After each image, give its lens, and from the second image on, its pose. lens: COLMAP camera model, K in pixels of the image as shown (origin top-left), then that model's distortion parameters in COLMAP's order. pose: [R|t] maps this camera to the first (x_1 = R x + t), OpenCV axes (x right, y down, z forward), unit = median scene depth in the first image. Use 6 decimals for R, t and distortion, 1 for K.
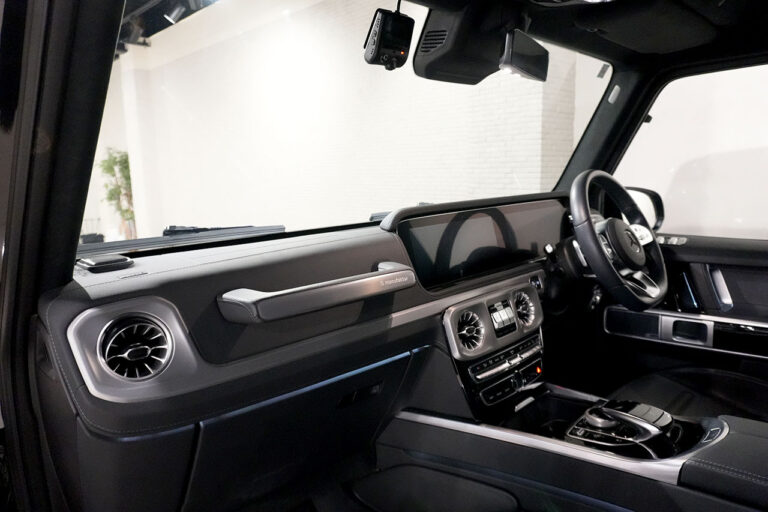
lens RADIAL K [[508.8, 0, 384.0], [0, 508.8, 256.0], [0, 0, 1]] dist [-0.007493, -0.001519]
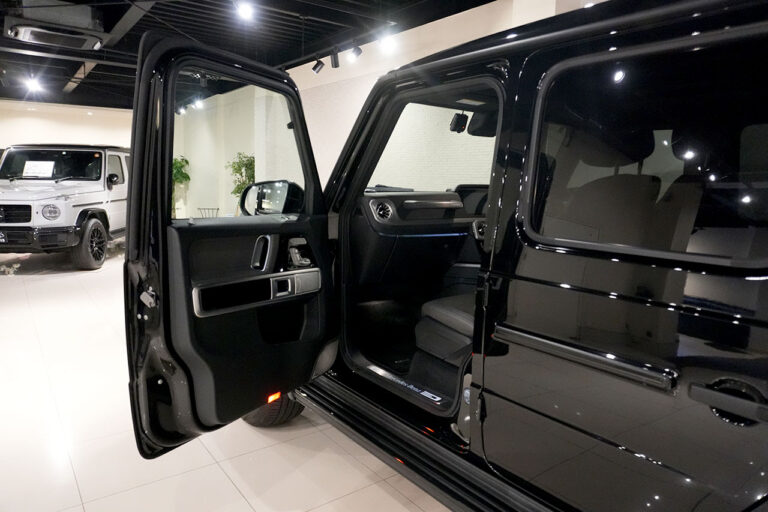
lens RADIAL K [[522.7, 0, 384.9], [0, 522.7, 275.8], [0, 0, 1]] dist [-0.024553, 0.002913]
pose [[0.991998, 0.068299, -0.106185, -0.026390], [-0.067932, 0.997665, 0.007069, 0.341904], [0.106420, 0.000201, 0.994321, -1.514360]]
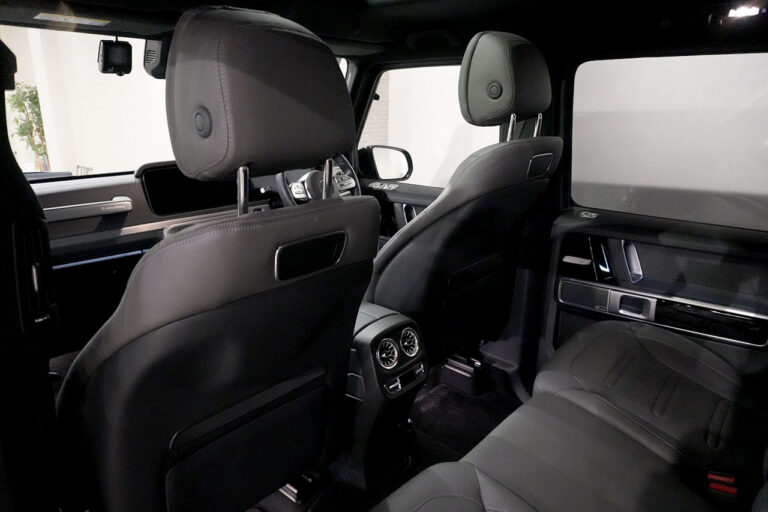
lens RADIAL K [[508.8, 0, 384.0], [0, 508.8, 256.0], [0, 0, 1]] dist [-0.007493, -0.001519]
pose [[0.996278, 0.009267, 0.085696, 0.559492], [-0.019312, 0.992928, 0.117138, -0.004319], [-0.084004, -0.118357, 0.989411, -0.565310]]
